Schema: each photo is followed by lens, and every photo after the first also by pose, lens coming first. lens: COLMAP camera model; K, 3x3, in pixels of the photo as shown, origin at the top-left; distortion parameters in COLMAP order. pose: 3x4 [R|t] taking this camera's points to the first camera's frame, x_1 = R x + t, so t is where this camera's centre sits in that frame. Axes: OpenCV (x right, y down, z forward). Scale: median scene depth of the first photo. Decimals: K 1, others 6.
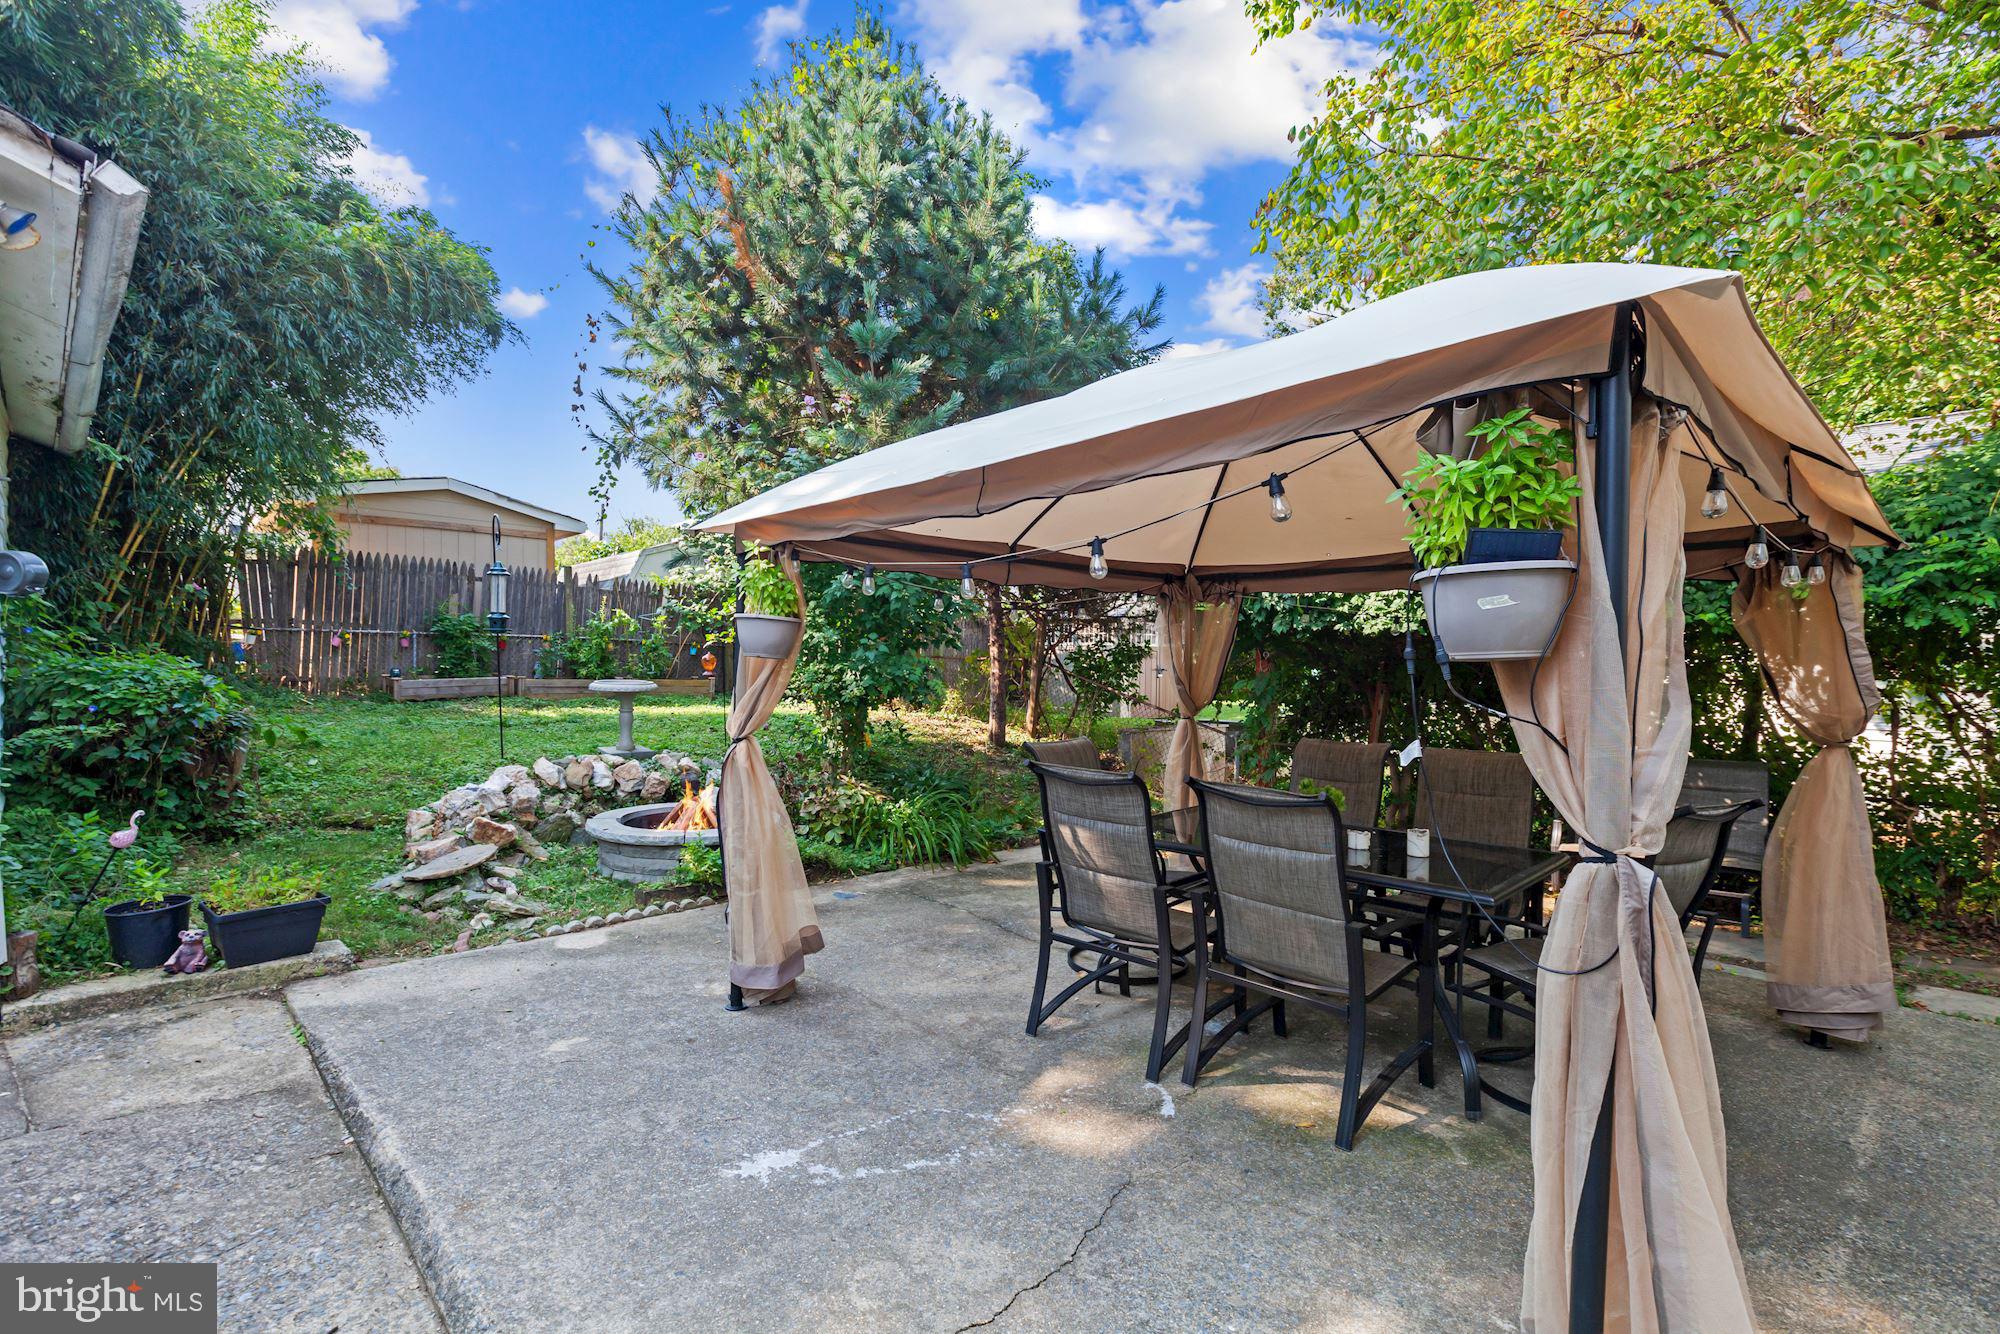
lens RADIAL K [[943.6, 0, 1000.0], [0, 943.6, 667.0], [0, 0, 1]] dist [-0.003776, -0.001116]
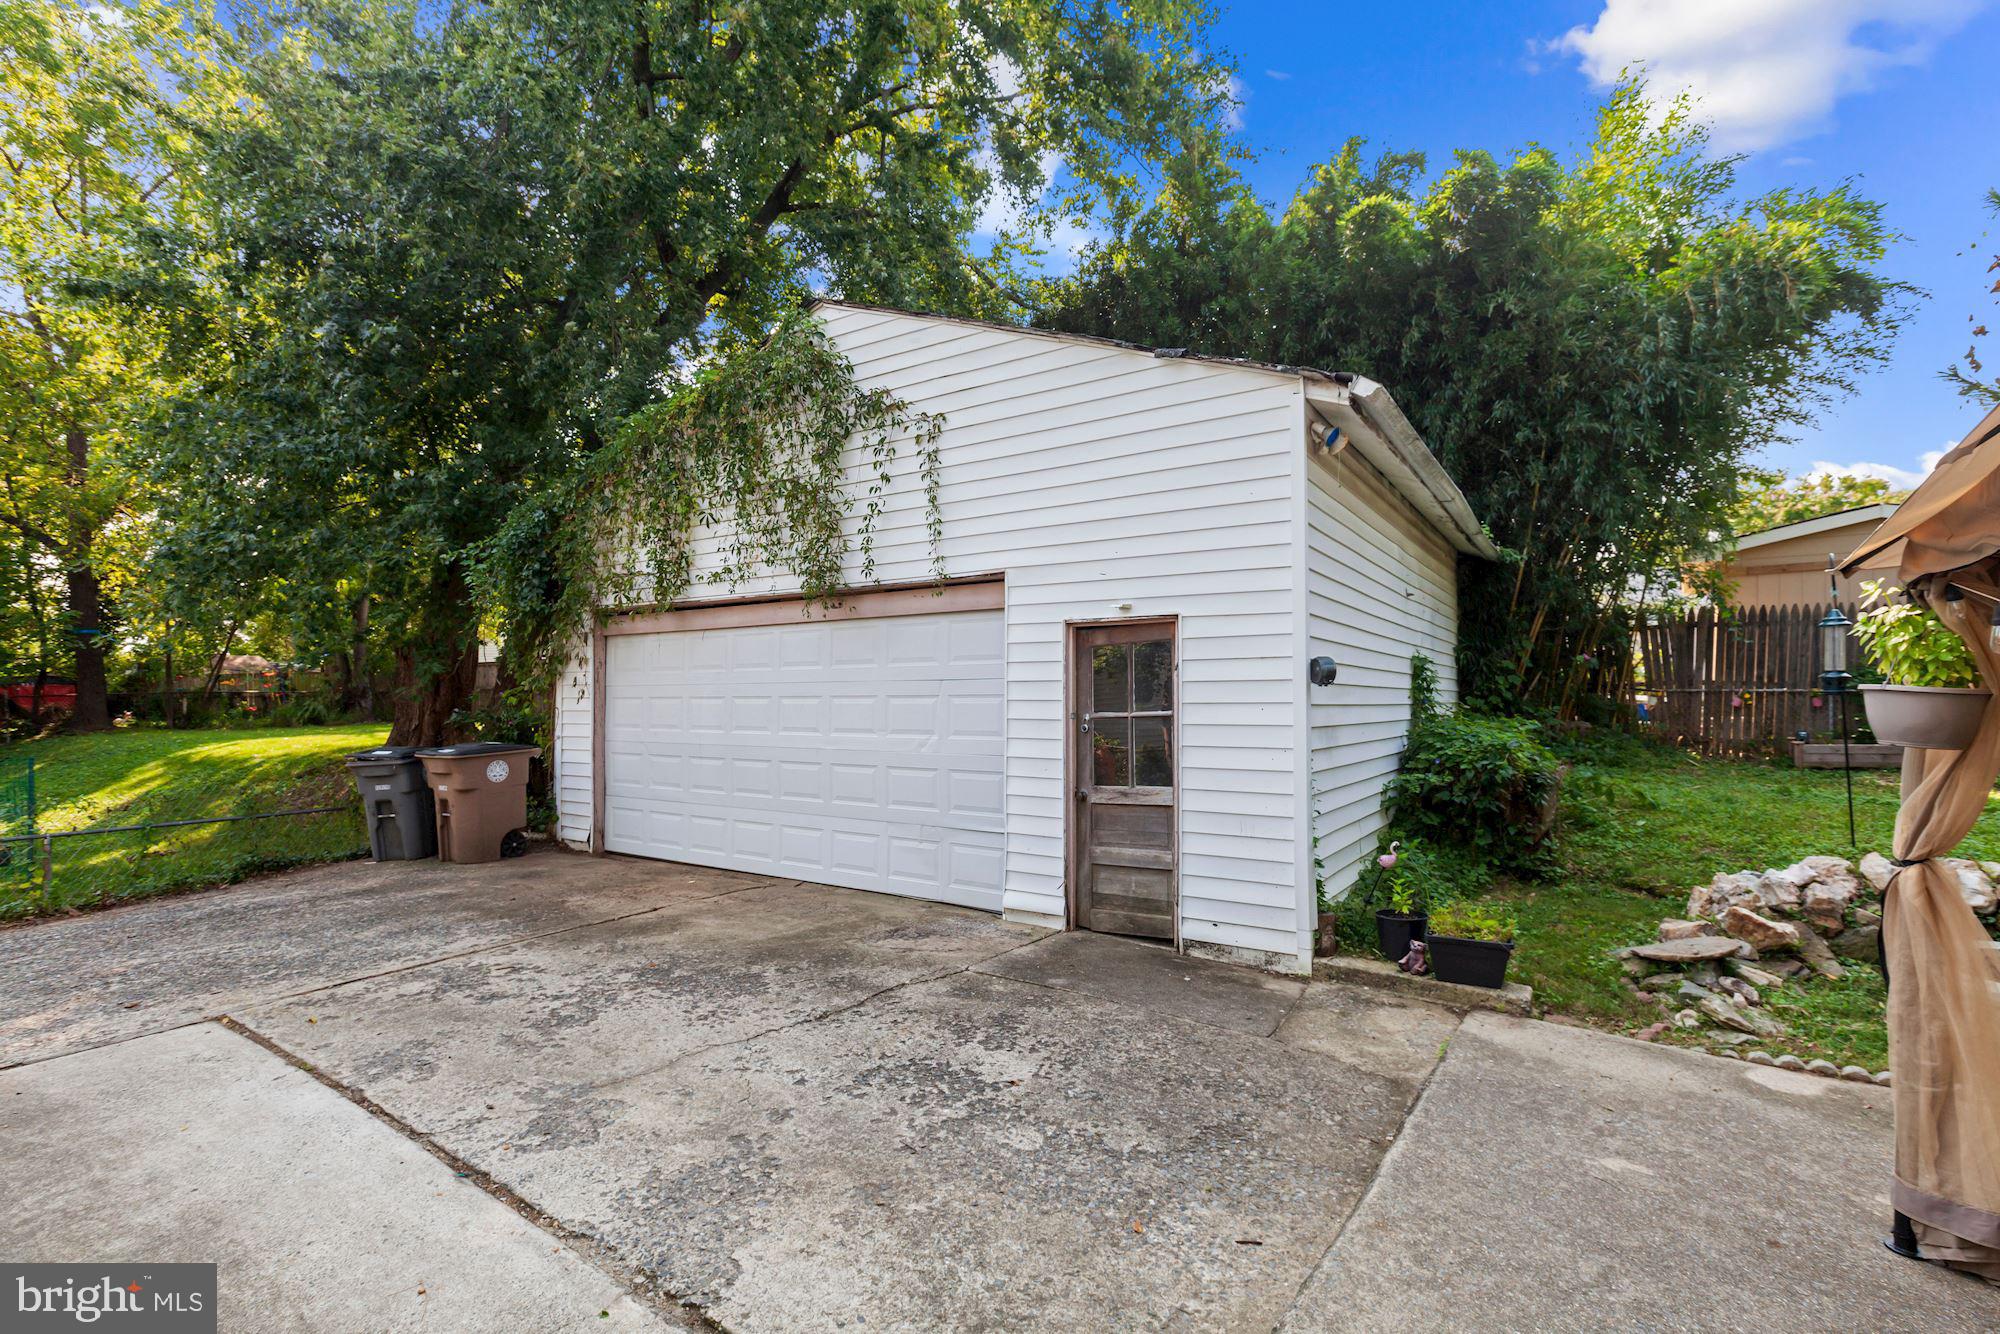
lens RADIAL K [[901.6, 0, 939.9], [0, 901.6, 696.0], [0, 0, 1]] dist [-0.001580, -0.000933]
pose [[0.119302, -0.016345, -0.992723, 0.202784], [-0.007374, 0.999822, -0.017348, -0.019610], [0.992831, 0.009390, 0.119160, 0.147421]]
